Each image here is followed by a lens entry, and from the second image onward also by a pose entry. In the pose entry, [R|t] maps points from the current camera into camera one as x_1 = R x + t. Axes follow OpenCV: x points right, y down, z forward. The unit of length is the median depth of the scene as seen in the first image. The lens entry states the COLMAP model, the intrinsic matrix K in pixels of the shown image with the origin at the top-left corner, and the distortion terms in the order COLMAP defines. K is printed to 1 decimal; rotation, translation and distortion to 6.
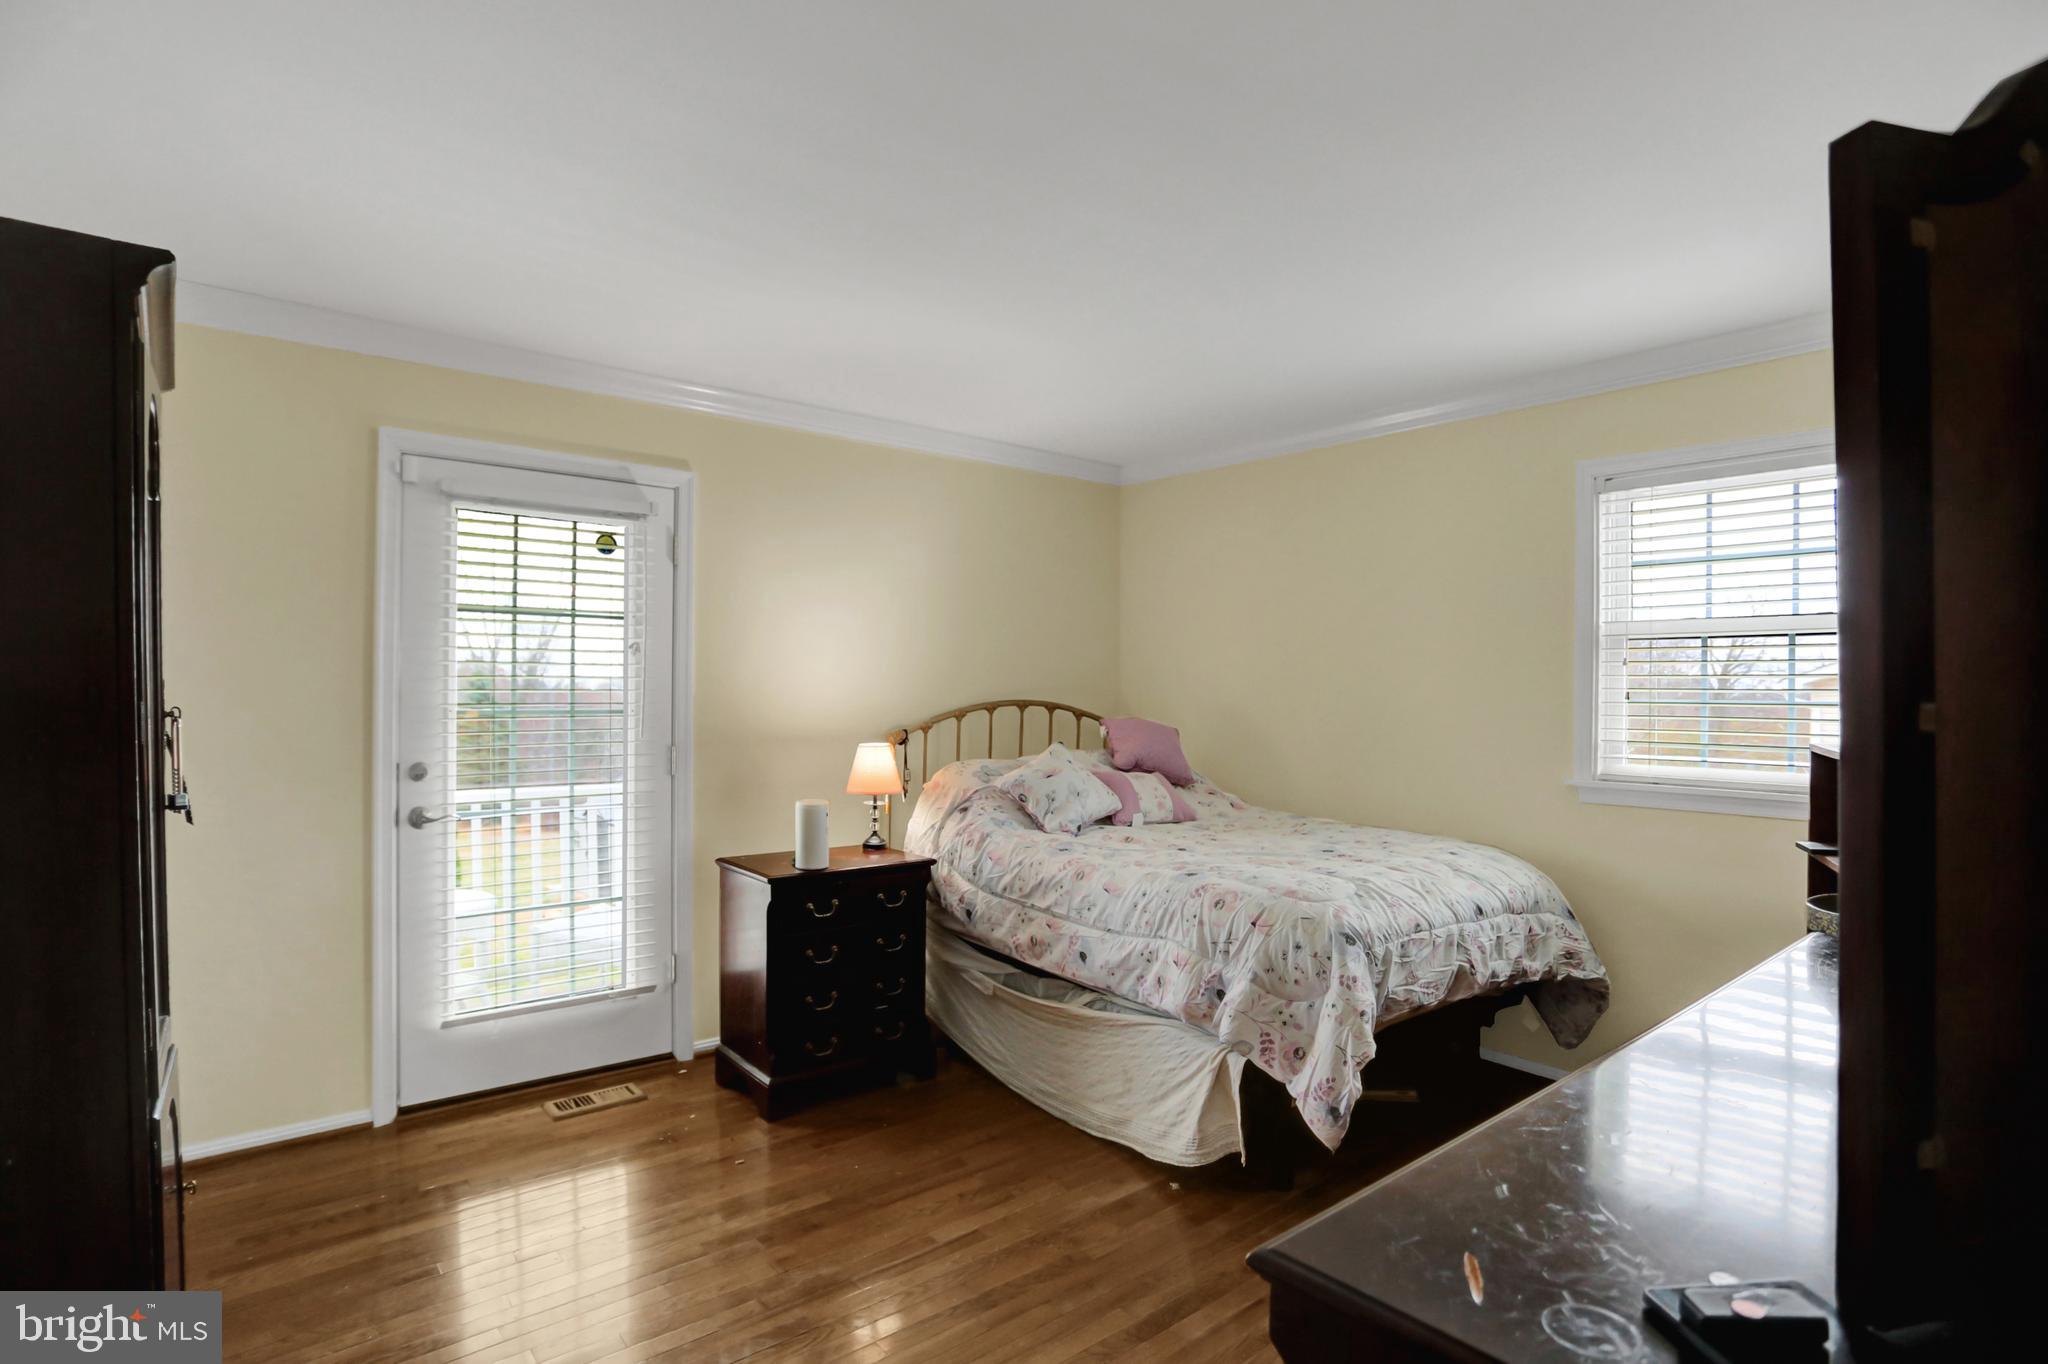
lens RADIAL K [[1012.0, 0, 1047.8], [0, 1012.0, 670.9], [0, 0, 1]] dist [-0.065128, 0.027183]
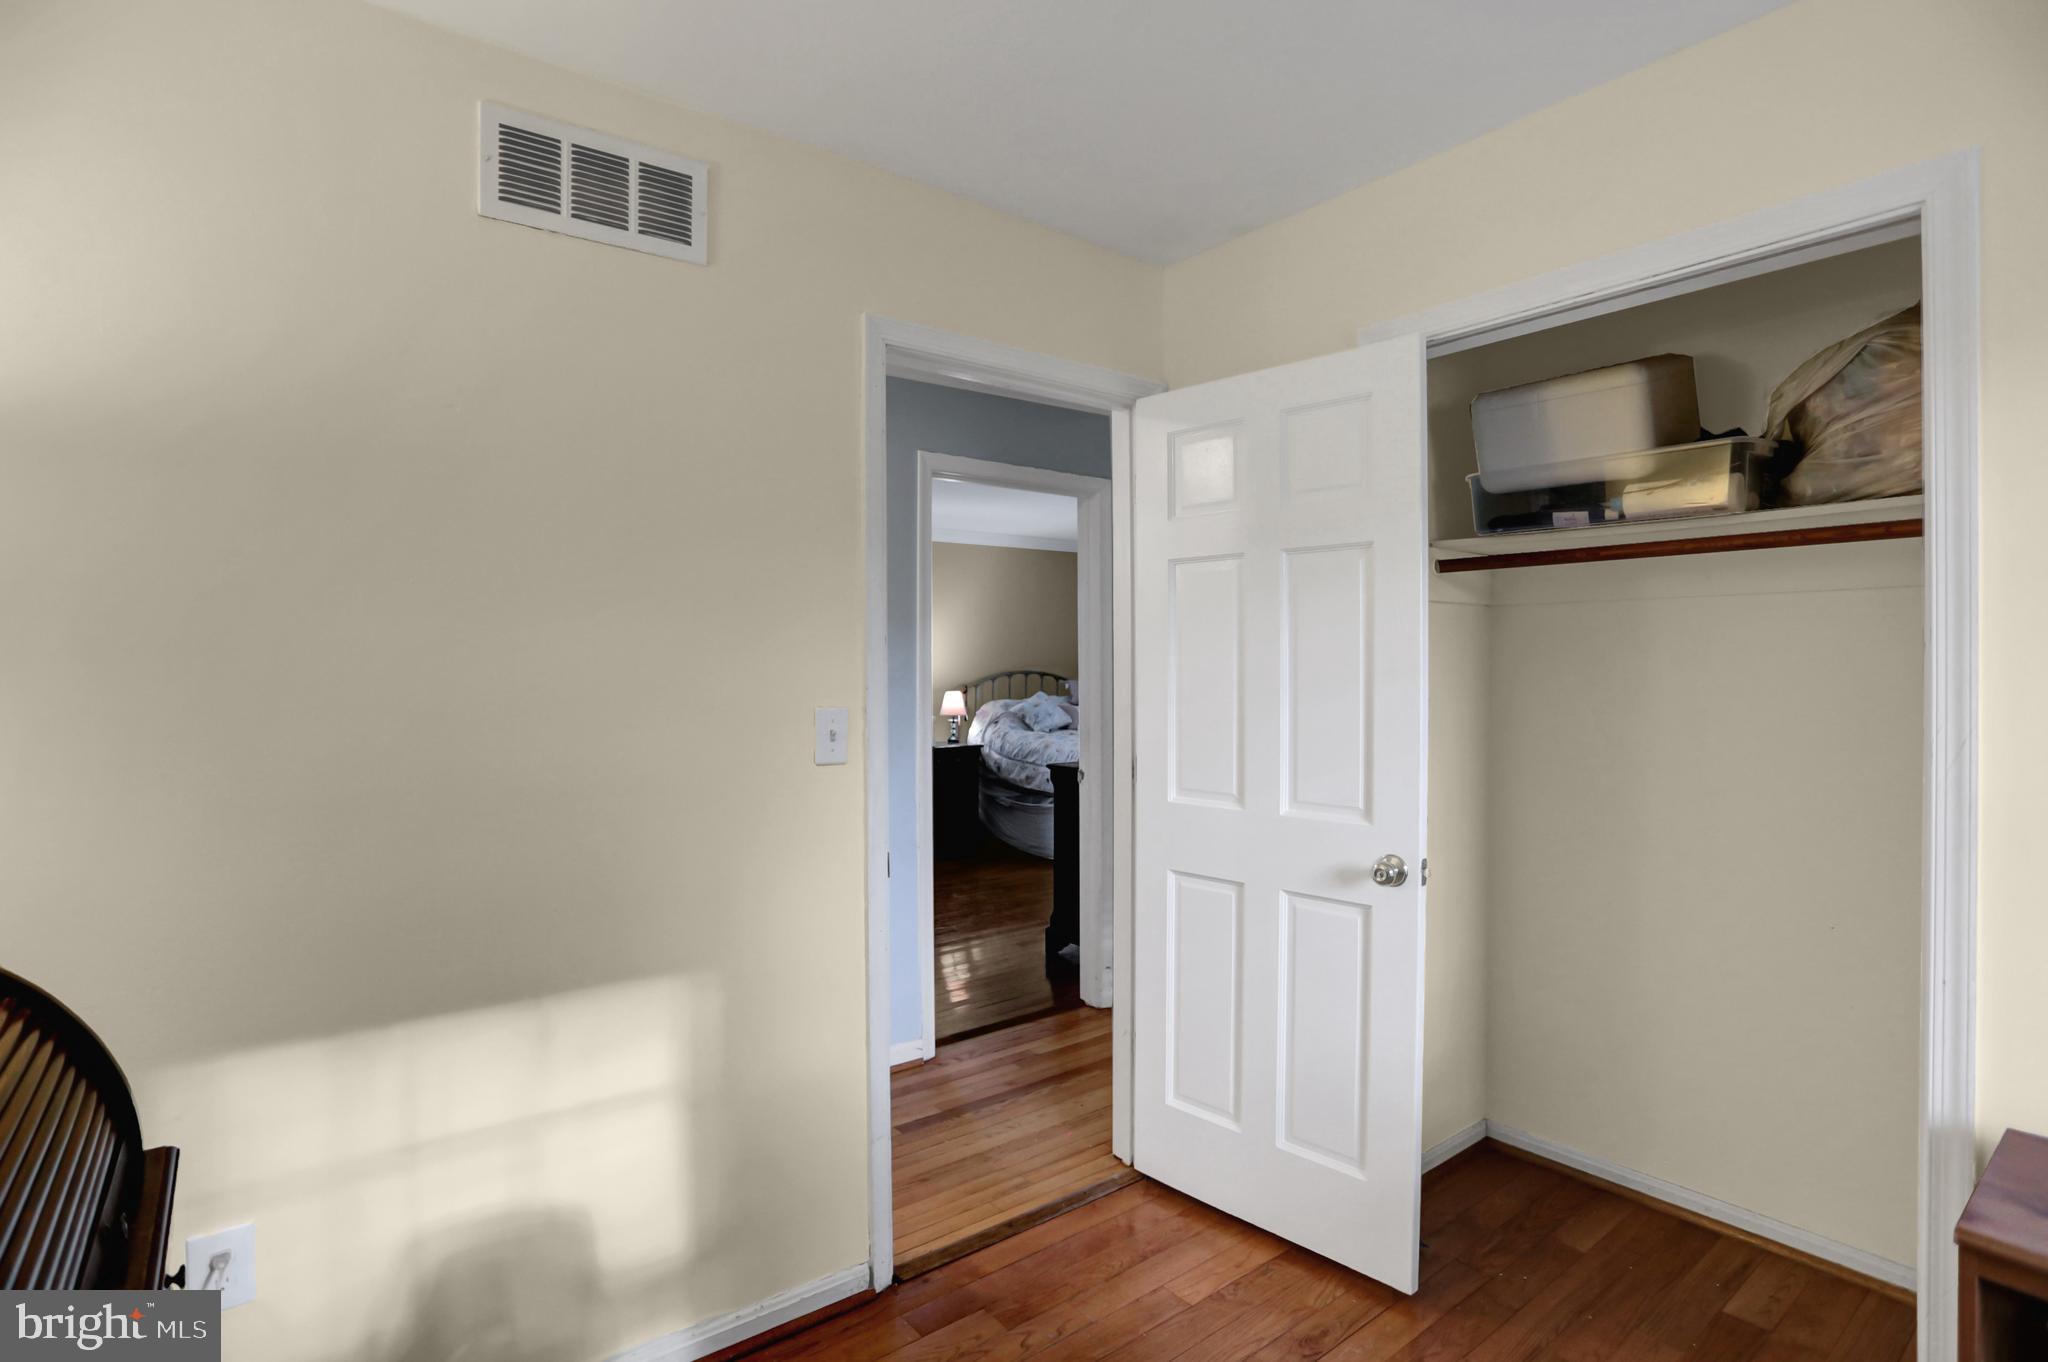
lens RADIAL K [[1012.0, 0, 1047.8], [0, 1012.0, 669.9], [0, 0, 1]] dist [-0.065128, 0.027183]
pose [[0.999336, -0.013945, -0.033660, 0.099279], [0.014804, 0.999568, 0.025392, -0.025295], [0.033292, -0.025874, 0.999111, -1.119982]]
